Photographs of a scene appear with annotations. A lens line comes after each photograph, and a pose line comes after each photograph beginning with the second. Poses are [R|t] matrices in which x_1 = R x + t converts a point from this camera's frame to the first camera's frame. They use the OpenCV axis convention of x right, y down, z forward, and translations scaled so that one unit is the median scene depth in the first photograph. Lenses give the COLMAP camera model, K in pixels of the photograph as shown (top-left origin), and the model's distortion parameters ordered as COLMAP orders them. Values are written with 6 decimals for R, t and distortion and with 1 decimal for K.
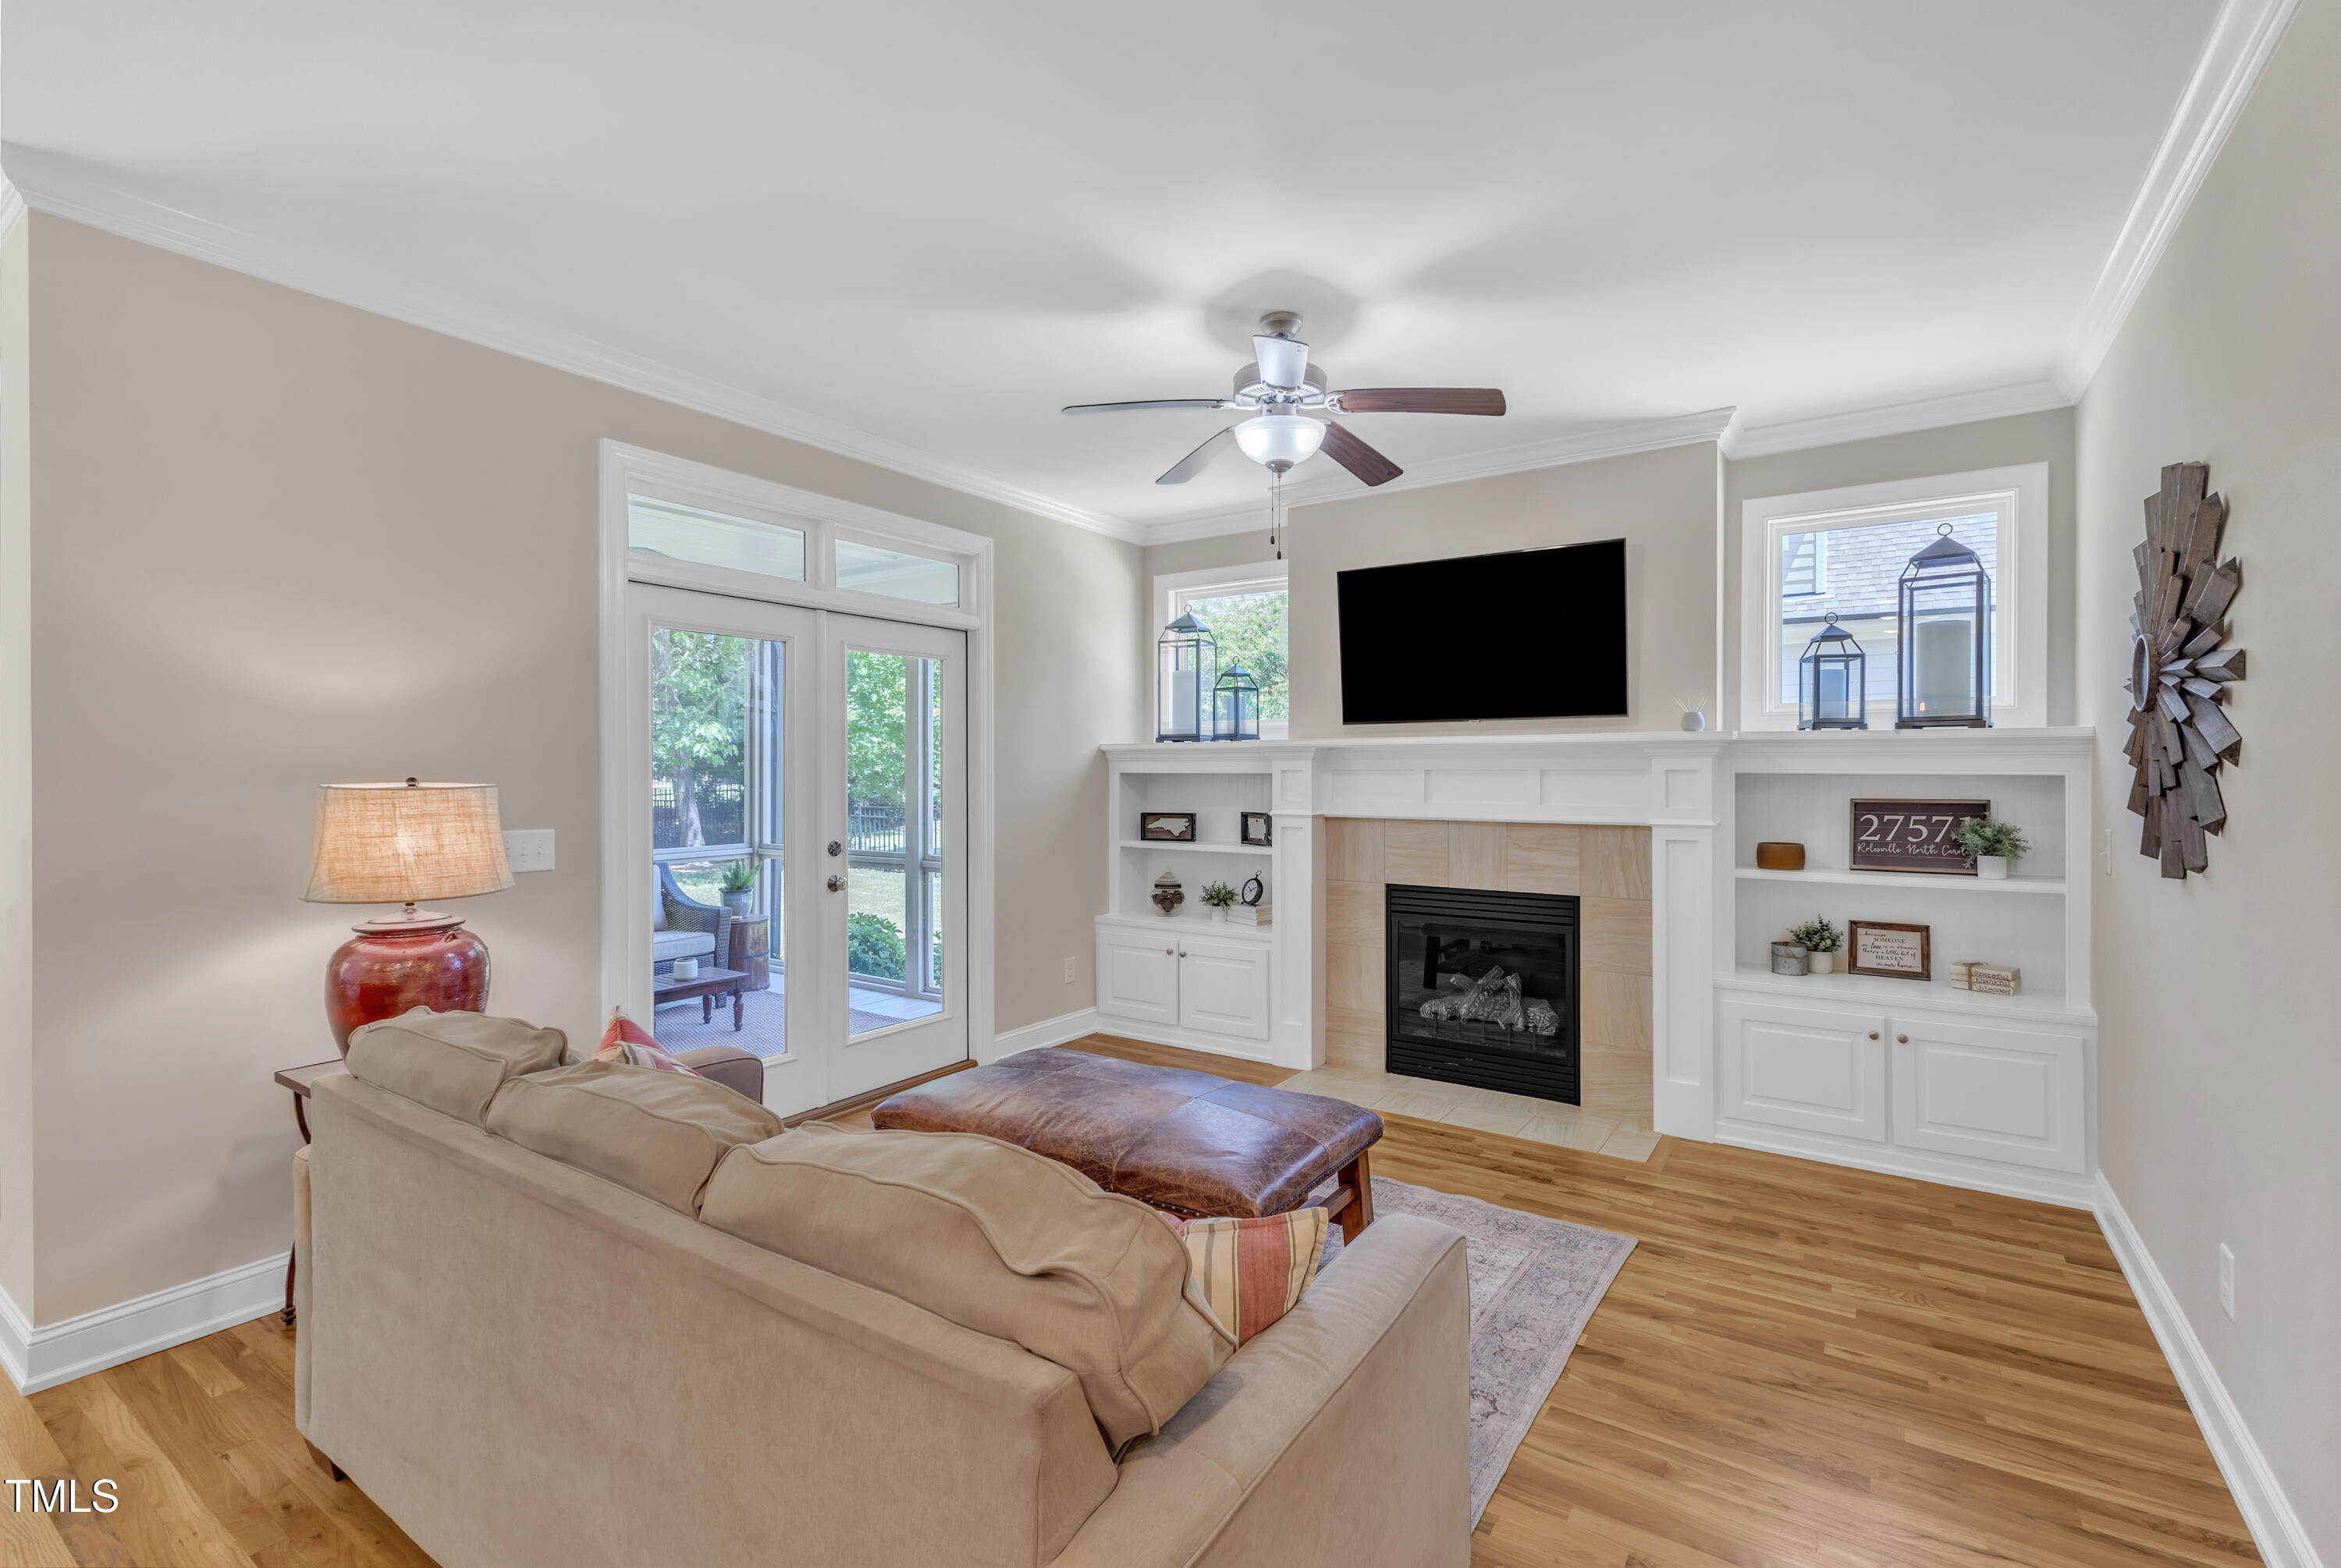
lens RADIAL K [[1033.3, 0, 1181.8], [0, 1033.3, 773.9], [0, 0, 1]] dist [-0.001799, -0.000733]
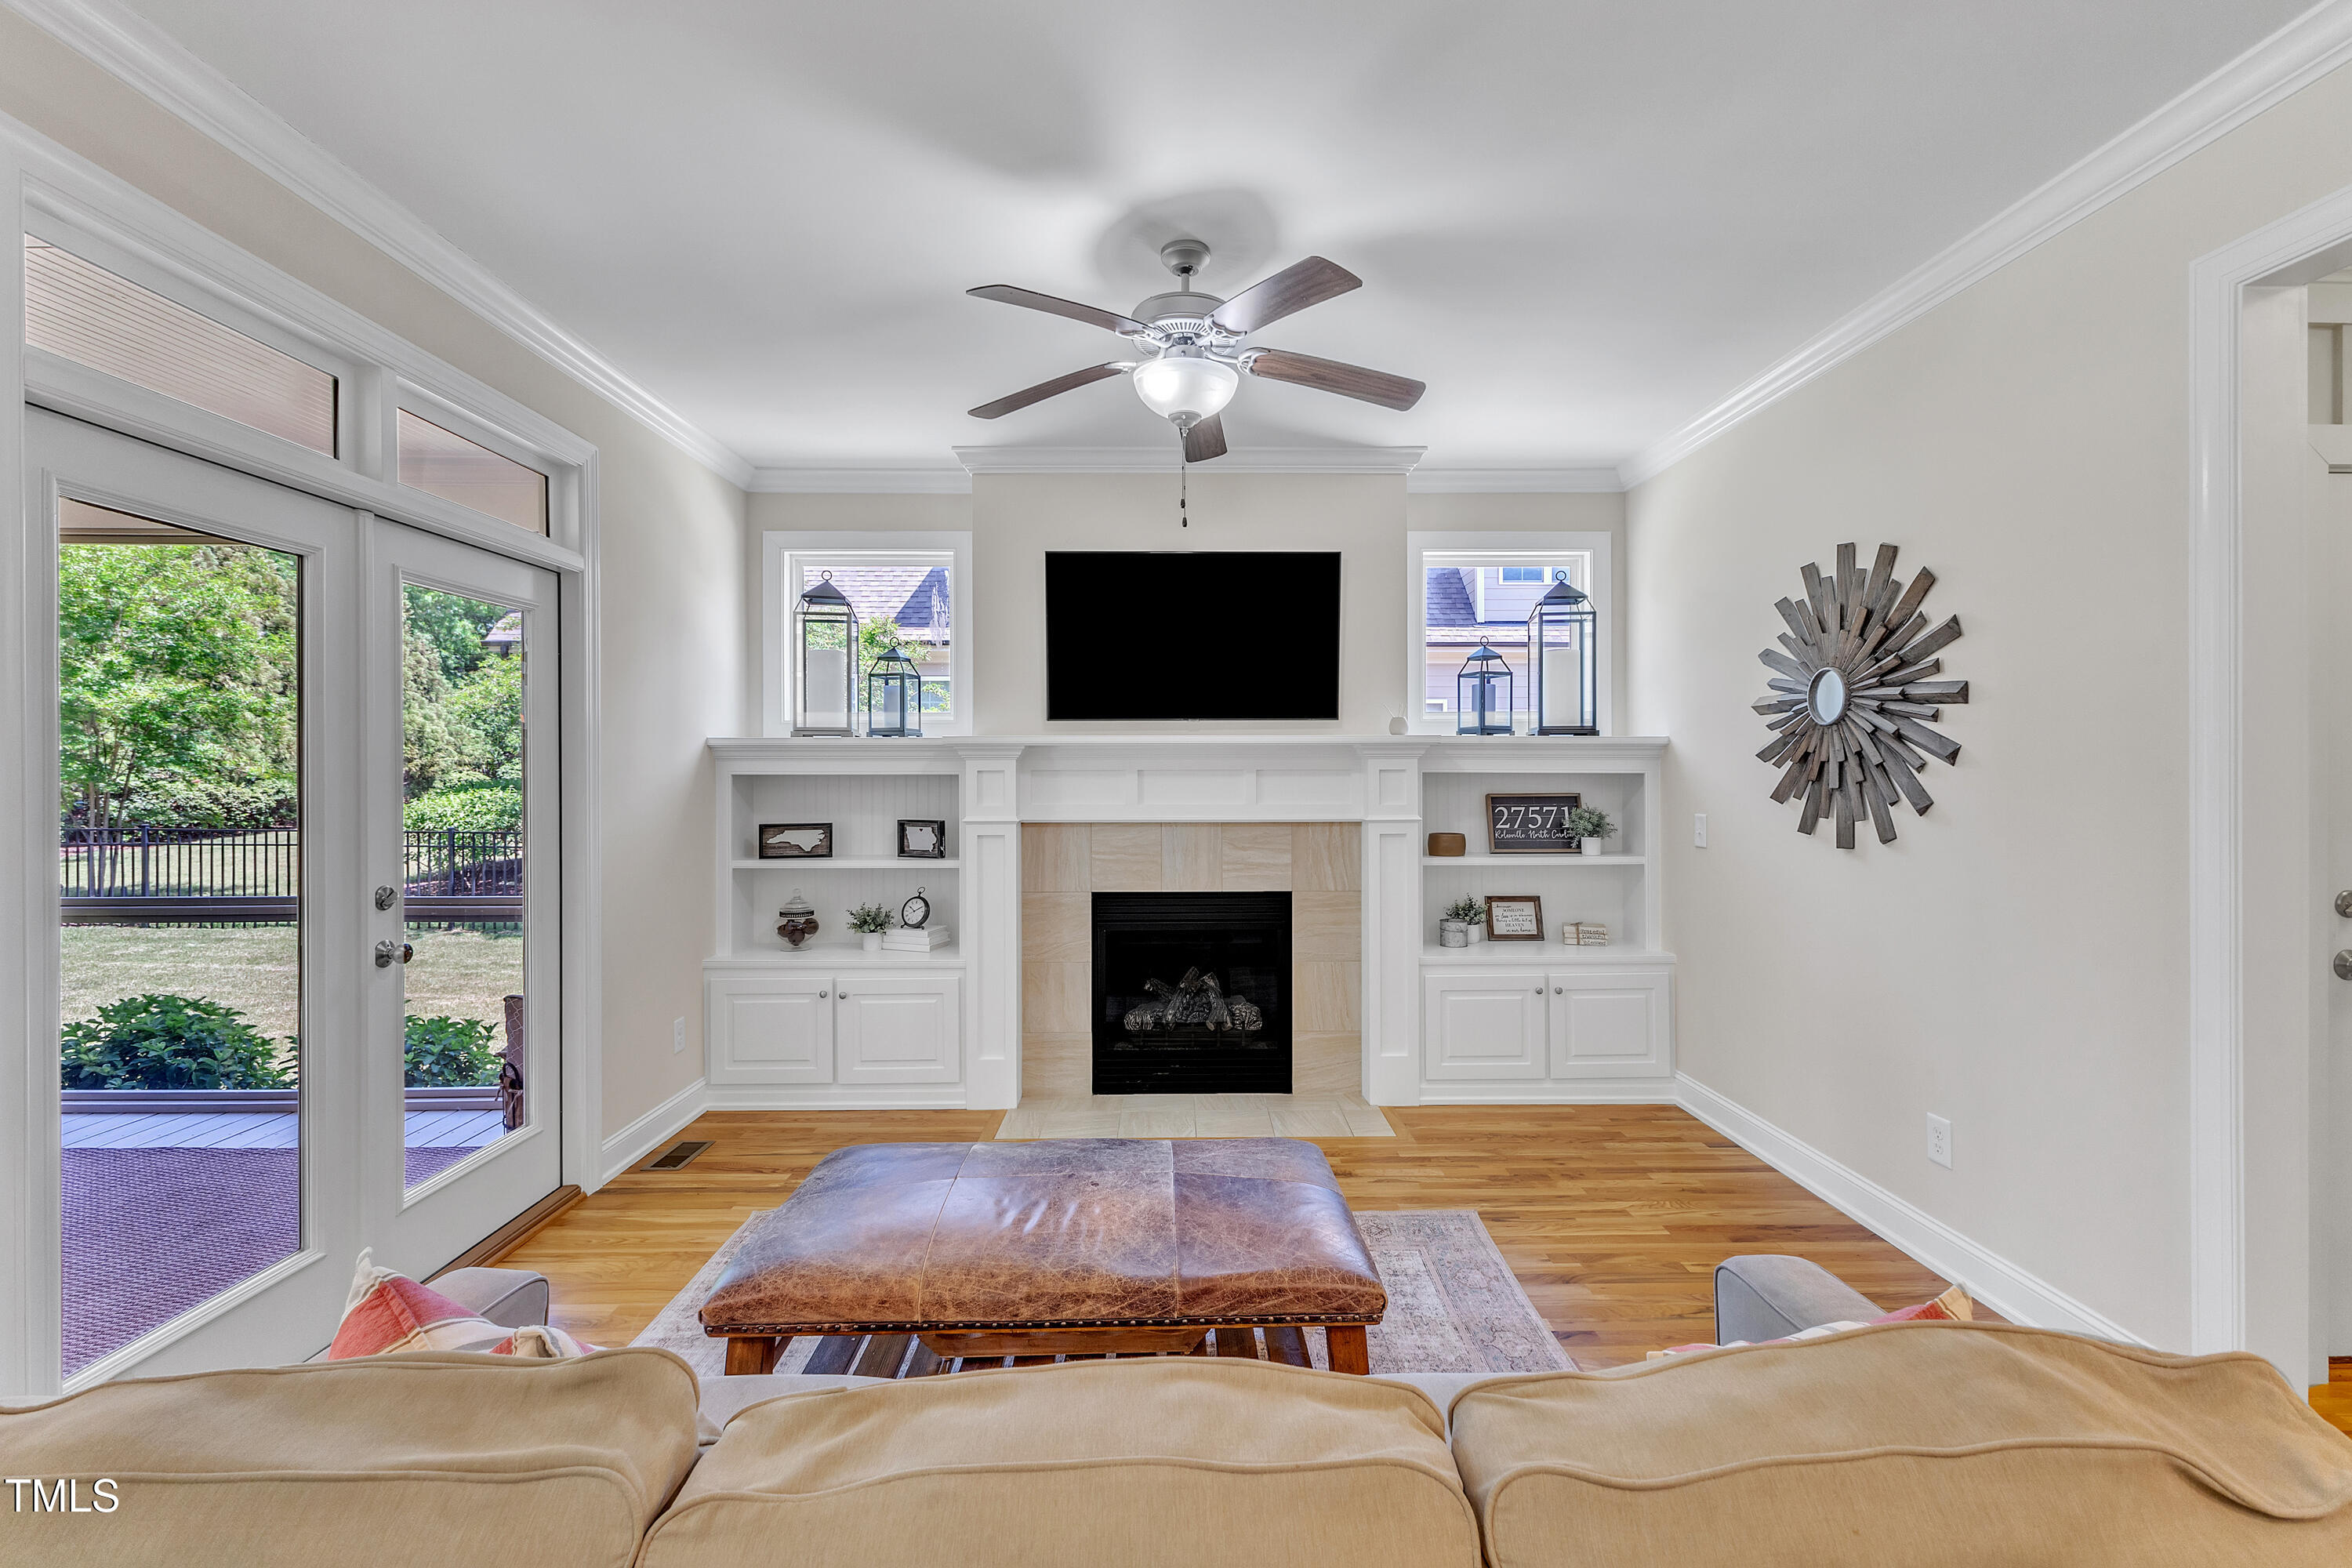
lens RADIAL K [[1016.1, 0, 1183.2], [0, 1016.1, 771.1], [0, 0, 1]] dist [0.005124, -0.000085]
pose [[0.821635, -0.002068, 0.570010, -0.291052], [0.004129, 0.999989, -0.002324, -0.000768], [-0.569999, 0.004263, 0.821634, 0.223258]]
